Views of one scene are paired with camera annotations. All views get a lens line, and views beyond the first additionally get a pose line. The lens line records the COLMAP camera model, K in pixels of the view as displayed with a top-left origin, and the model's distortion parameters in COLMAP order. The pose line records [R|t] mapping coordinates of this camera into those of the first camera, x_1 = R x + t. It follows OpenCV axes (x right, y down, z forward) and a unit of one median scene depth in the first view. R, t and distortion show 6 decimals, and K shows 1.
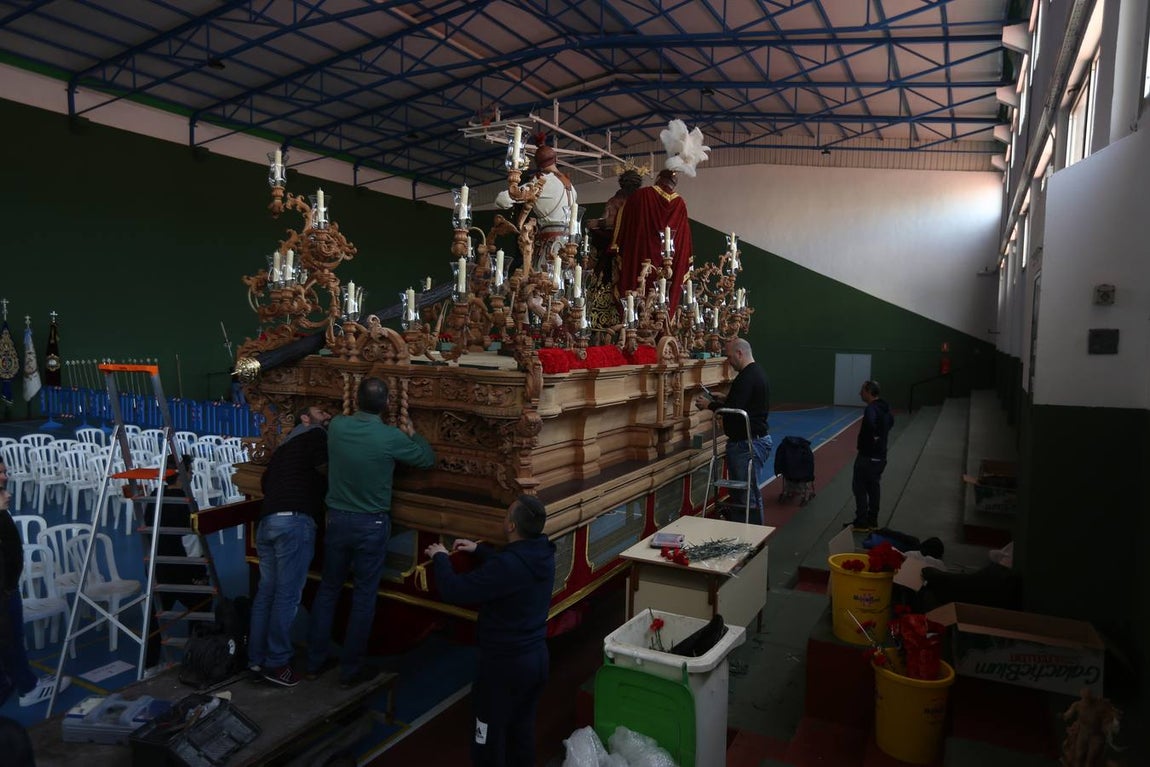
lens RADIAL K [[757.2, 0, 569.0], [0, 757.2, 373.3], [0, 0, 1]] dist [-0.002349, 0.021892]
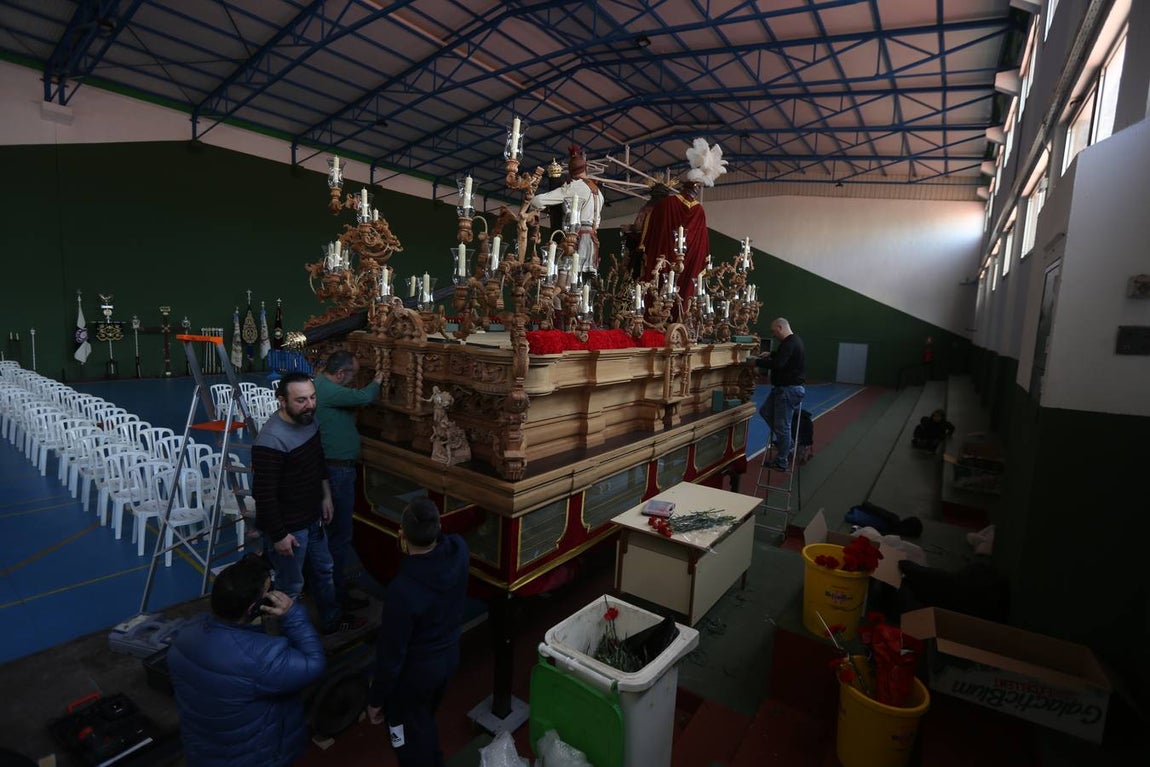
lens RADIAL K [[532.8, 0, 567.1], [0, 532.8, 376.2], [0, 0, 1]] dist [-0.034498, 0.009085]
pose [[0.989853, 0.038254, -0.136851, 0.082387], [-0.031381, 0.998152, 0.052032, -0.006339], [0.138589, -0.047209, 0.989224, 0.190108]]
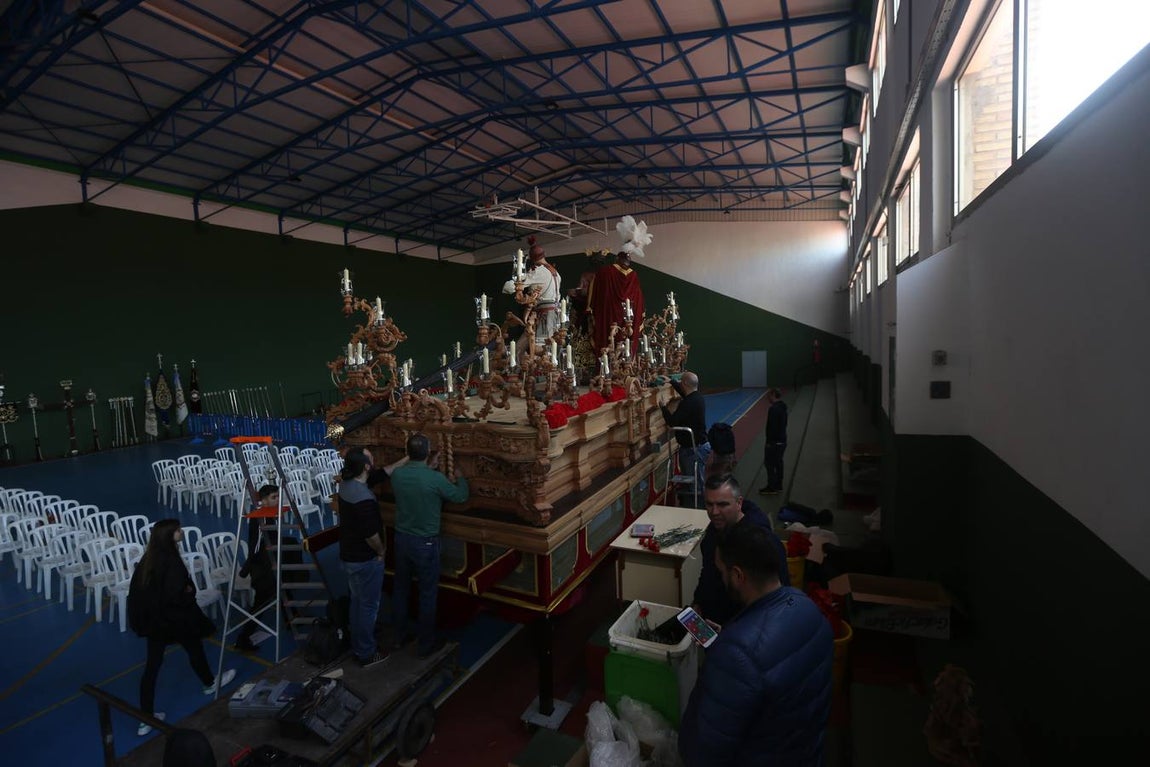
lens RADIAL K [[531.9, 0, 568.8], [0, 531.9, 377.2], [0, 0, 1]] dist [-0.036792, 0.010238]
pose [[0.997742, -0.062756, 0.023937, -0.010971], [0.062362, 0.997911, 0.016867, -0.075317], [-0.024946, -0.015336, 0.999571, 0.018555]]
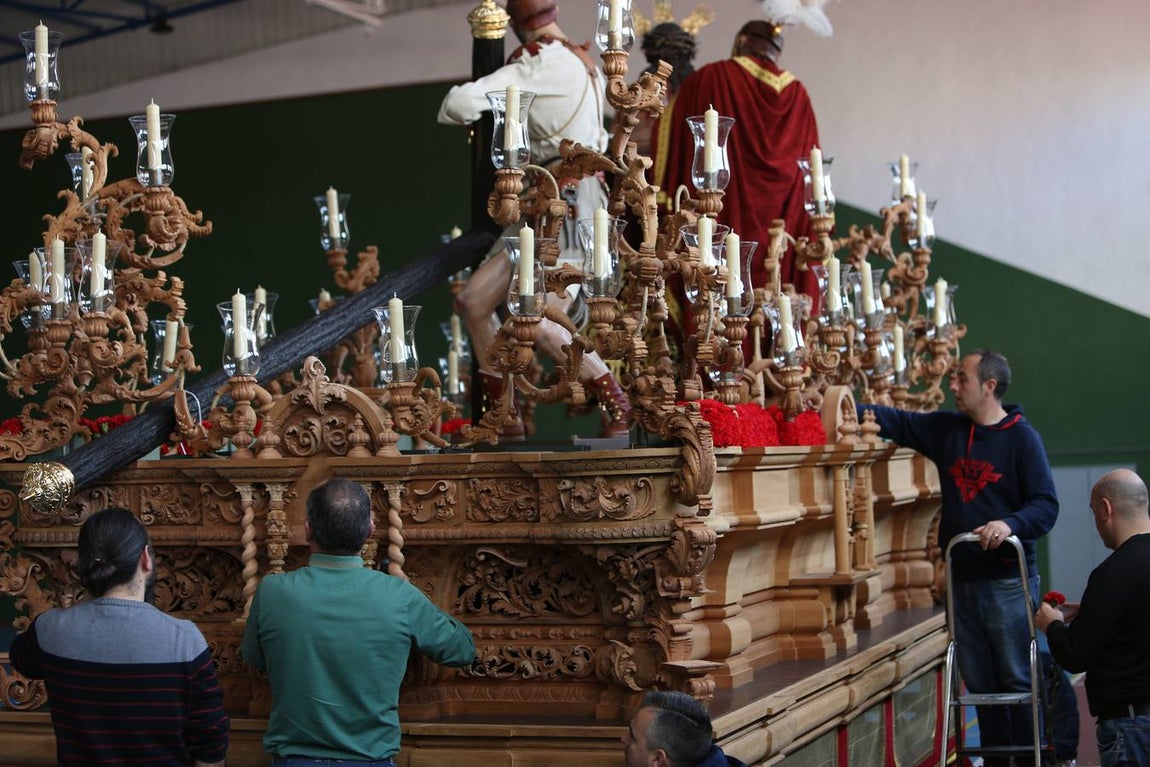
lens RADIAL K [[2306.7, 0, 582.7], [0, 2306.7, 390.1], [0, 0, 1]] dist [-0.173015, 0.000000]
pose [[0.984918, -0.058538, 0.162821, -0.253028], [0.072570, 0.994019, -0.081611, 0.057136], [-0.157069, 0.092196, 0.983275, -0.343986]]
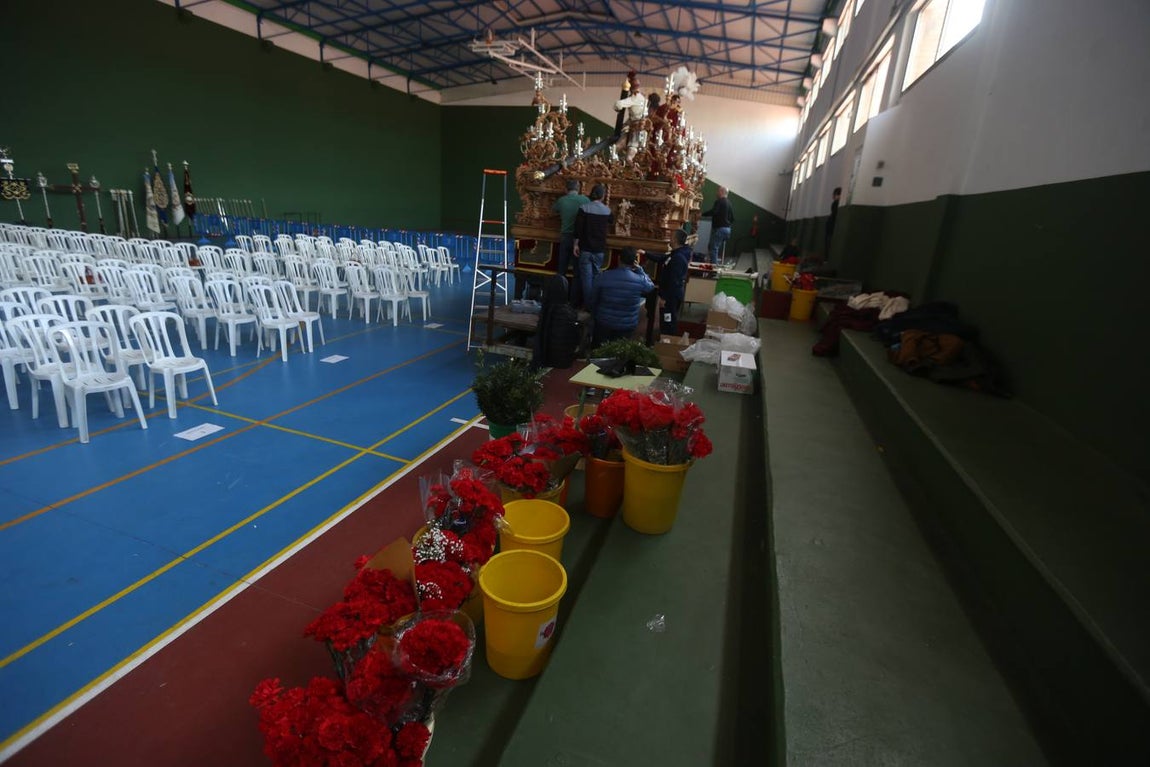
lens RADIAL K [[531.9, 0, 566.9], [0, 531.9, 369.5], [0, 0, 1]] dist [-0.036792, 0.010238]
pose [[0.985878, 0.000136, 0.167463, -0.472937], [-0.040118, 0.971072, 0.235393, 0.139434], [-0.162586, -0.238787, 0.957364, -0.525796]]
